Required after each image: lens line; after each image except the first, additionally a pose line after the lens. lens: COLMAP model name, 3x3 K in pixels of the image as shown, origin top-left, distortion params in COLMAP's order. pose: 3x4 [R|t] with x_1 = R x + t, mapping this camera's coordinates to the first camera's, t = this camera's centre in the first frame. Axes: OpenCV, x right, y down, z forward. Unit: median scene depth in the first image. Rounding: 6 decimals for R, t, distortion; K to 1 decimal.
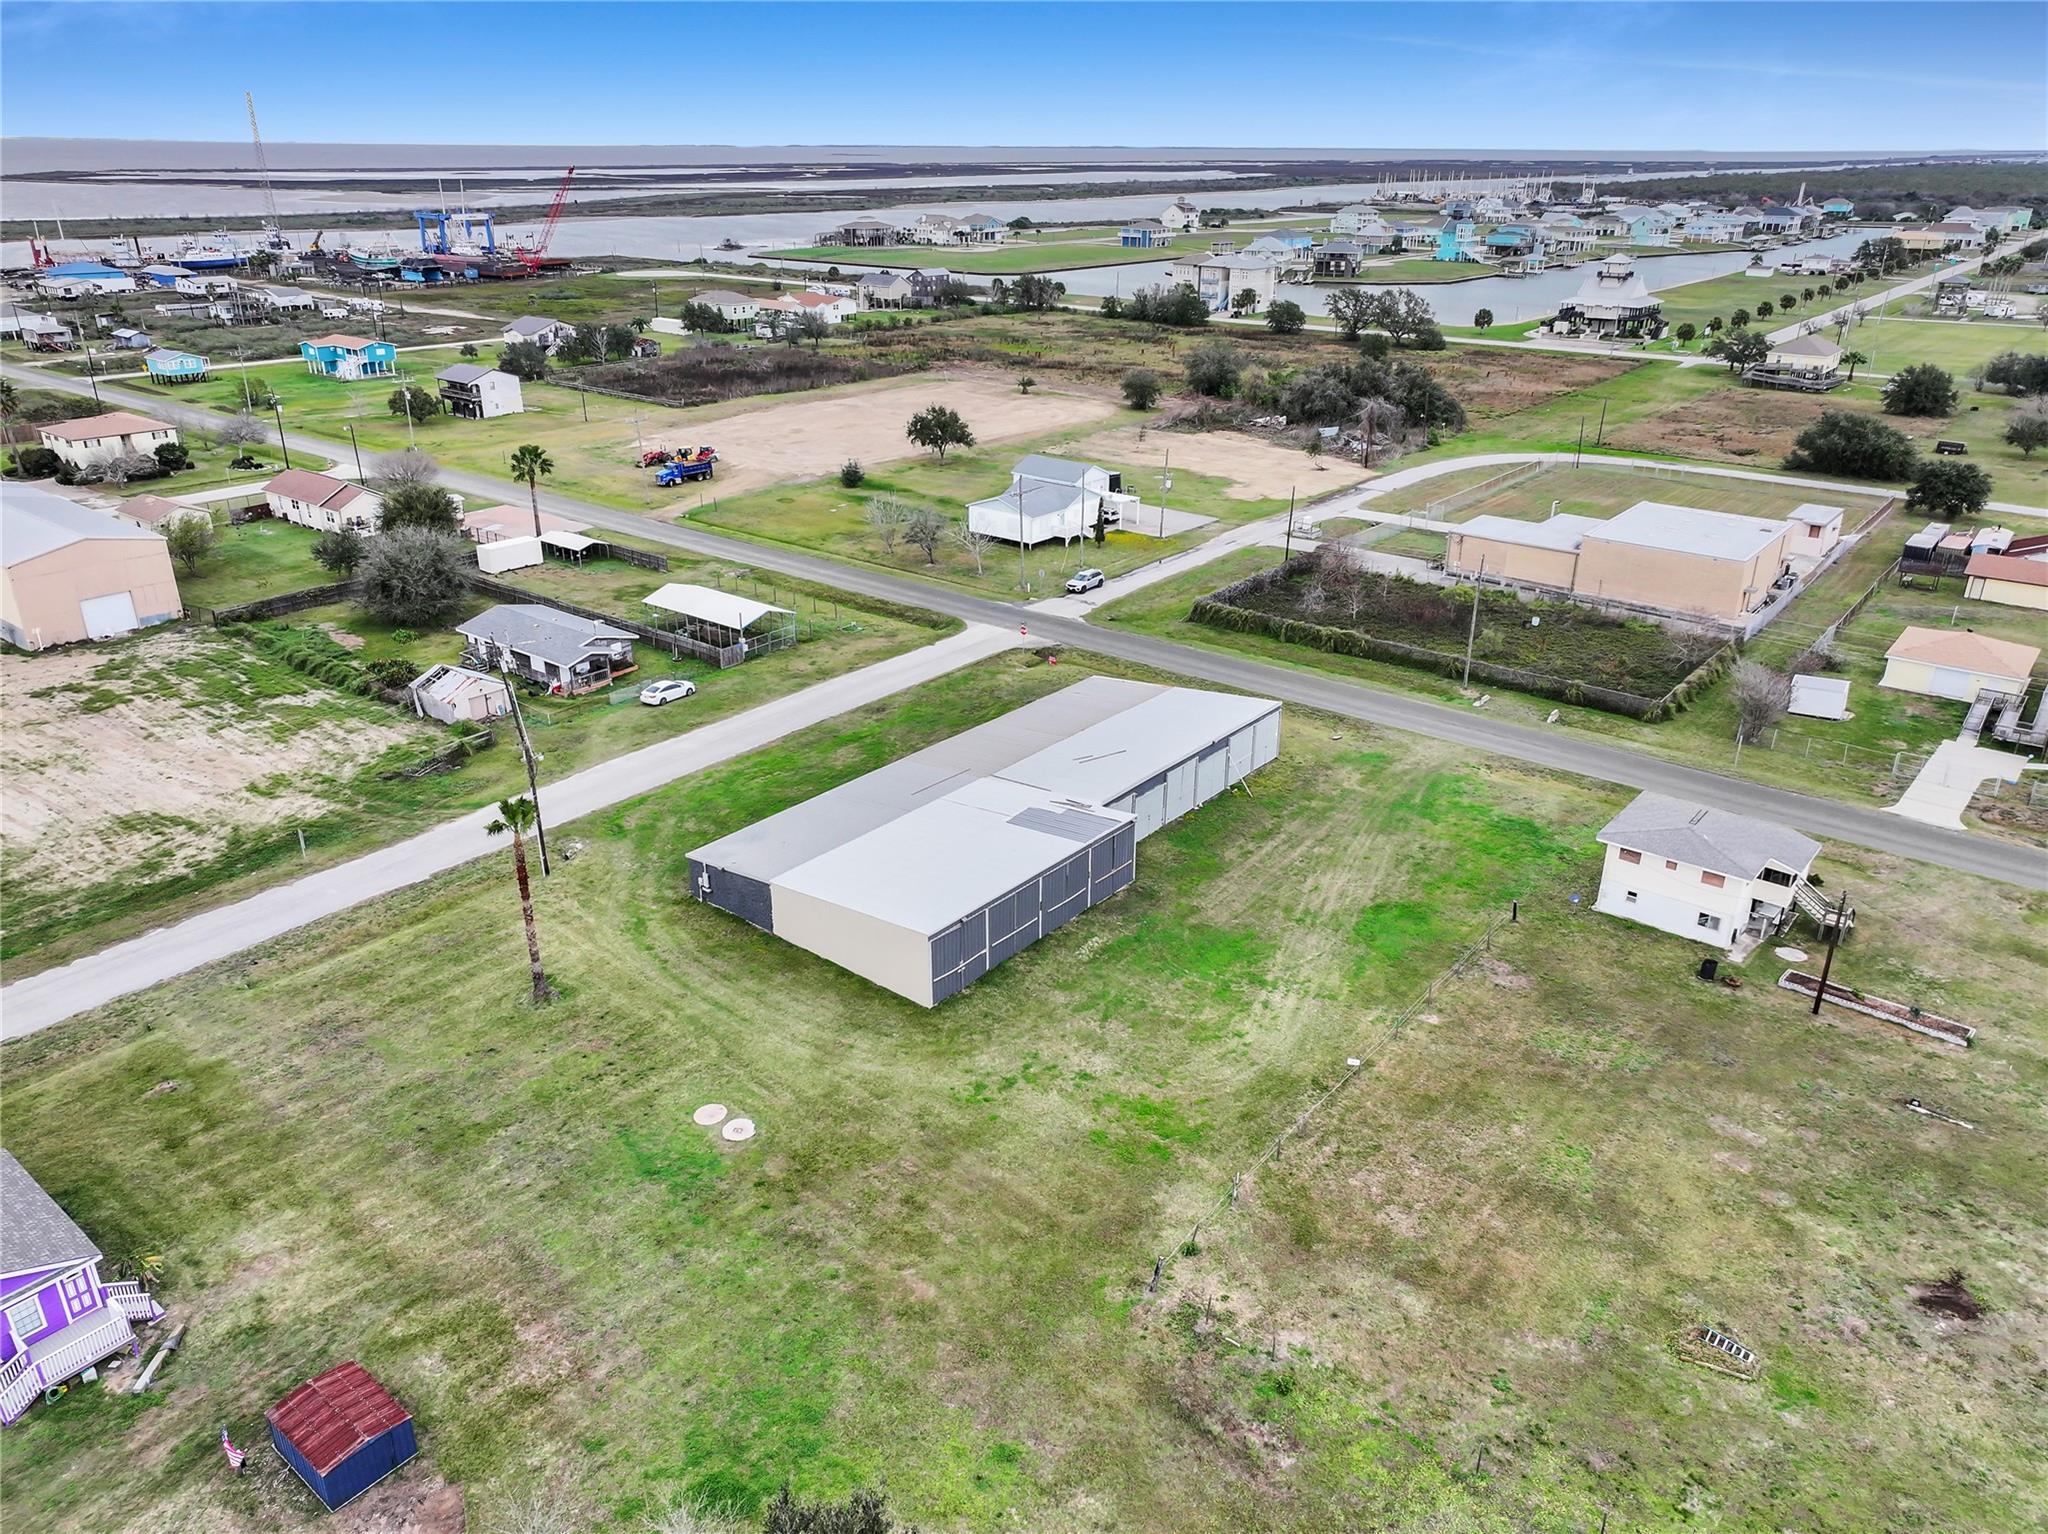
lens RADIAL K [[1439.9, 0, 1024.0], [0, 1439.9, 767.0], [0, 0, 1]] dist [0.001884, 0.012546]
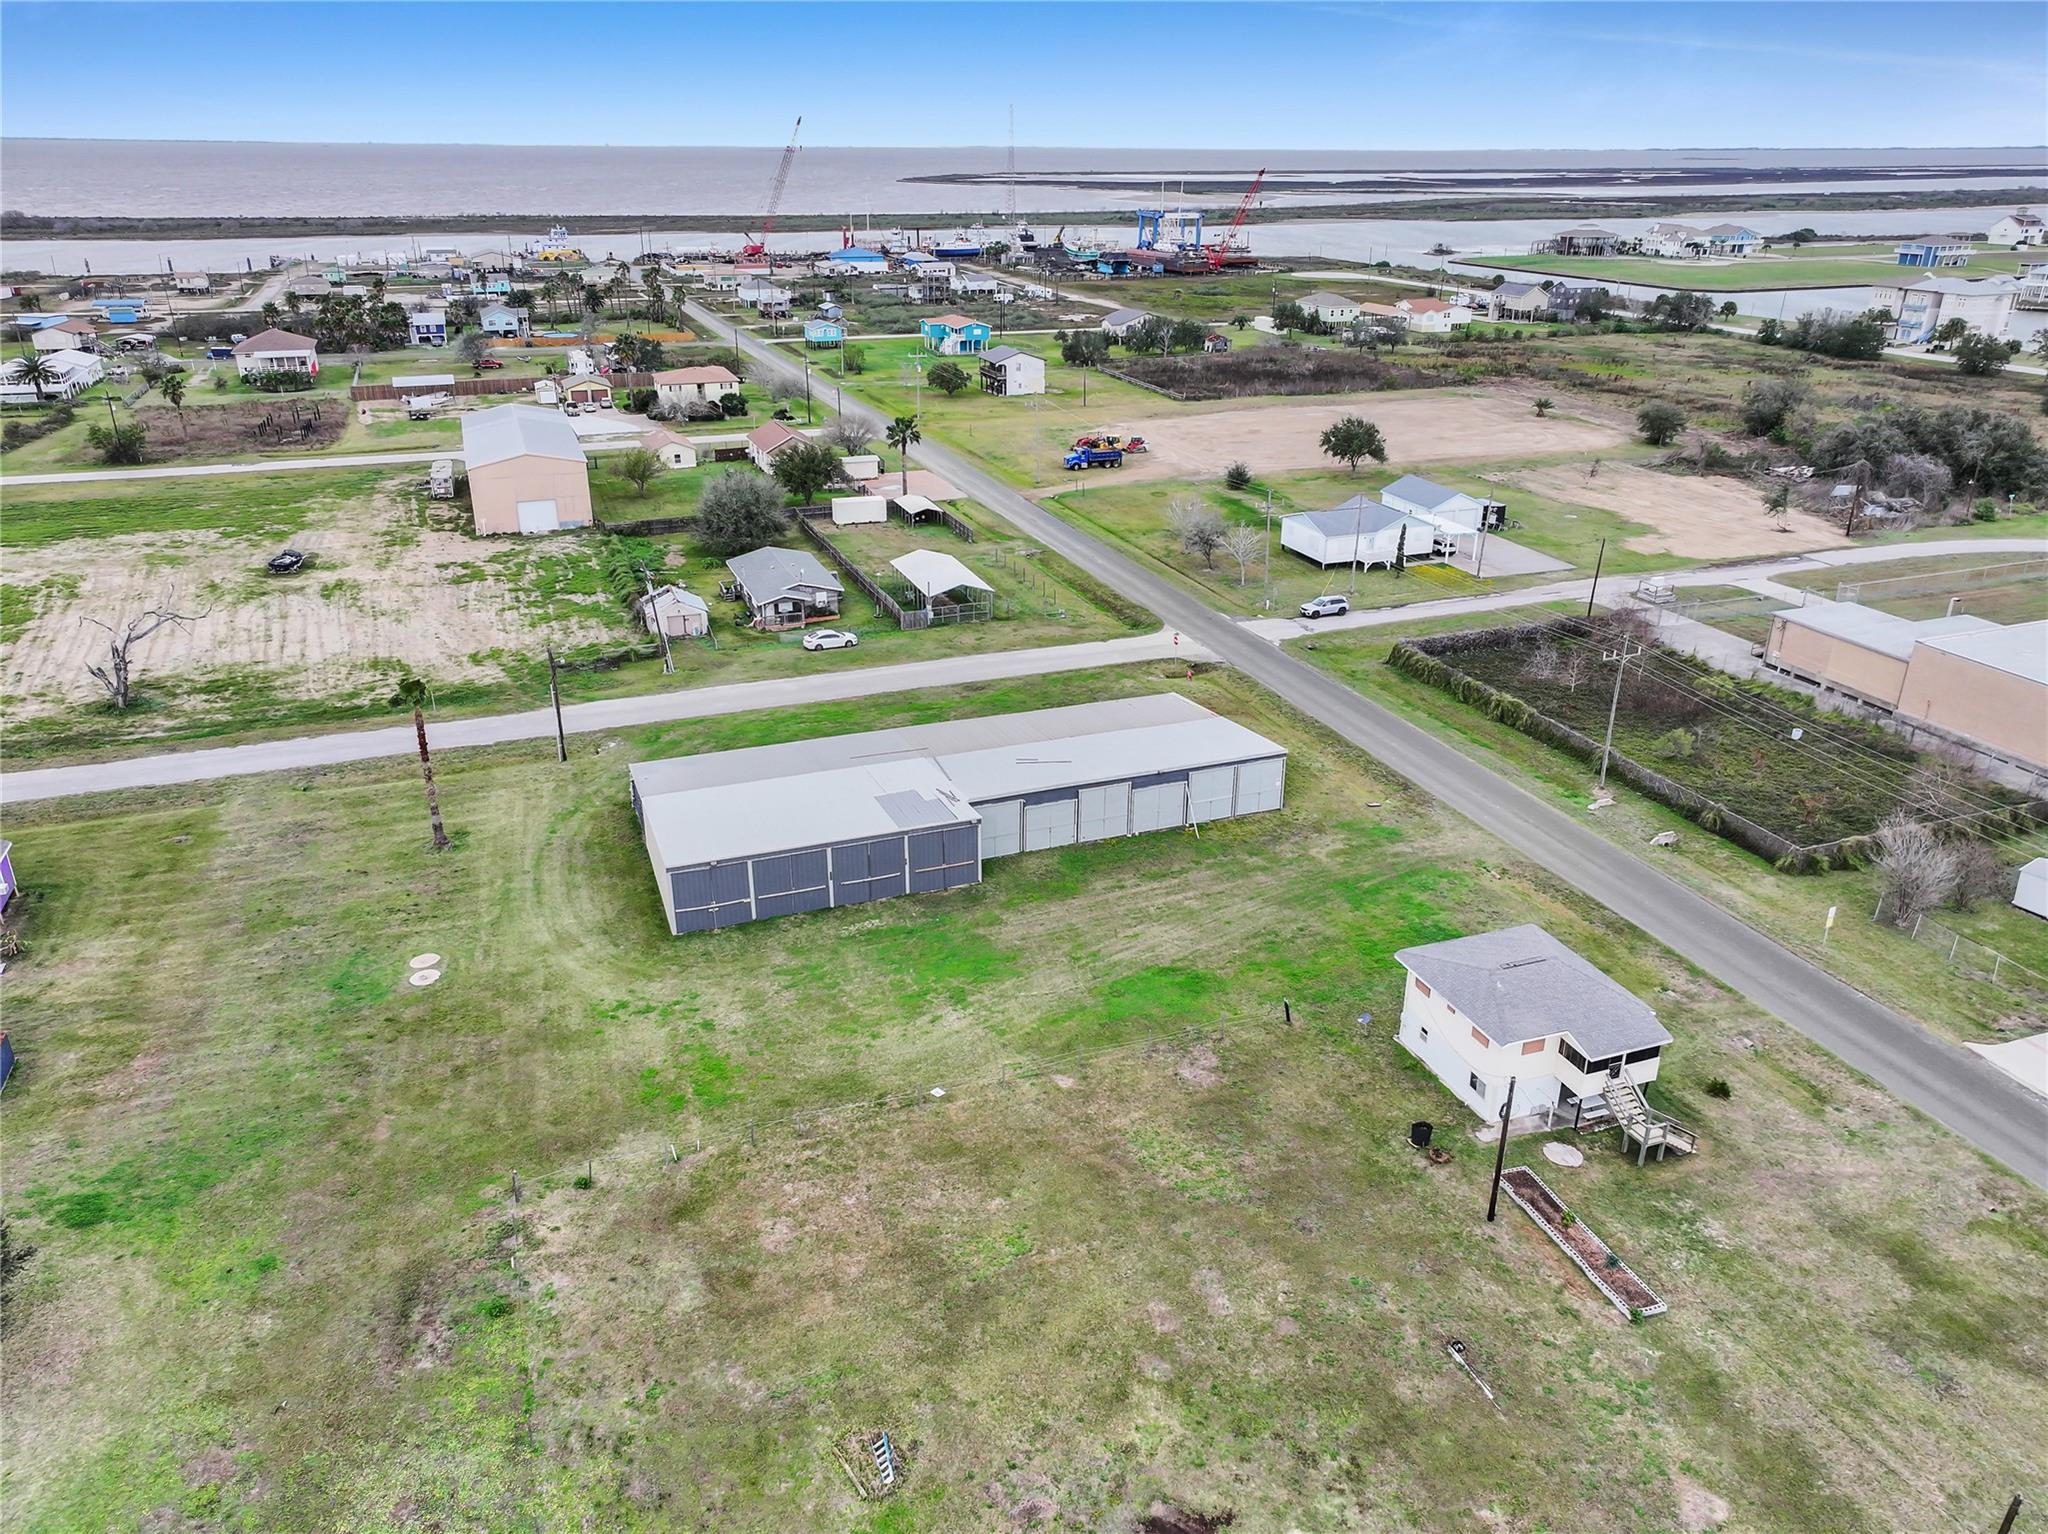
lens RADIAL K [[1439.9, 0, 1024.0], [0, 1439.9, 767.0], [0, 0, 1]] dist [0.001884, 0.012546]
pose [[0.861891, 0.199391, -0.466248, 0.377036], [-0.200588, 0.978516, 0.047661, -0.036048], [0.465734, 0.052445, 0.883369, 0.091348]]
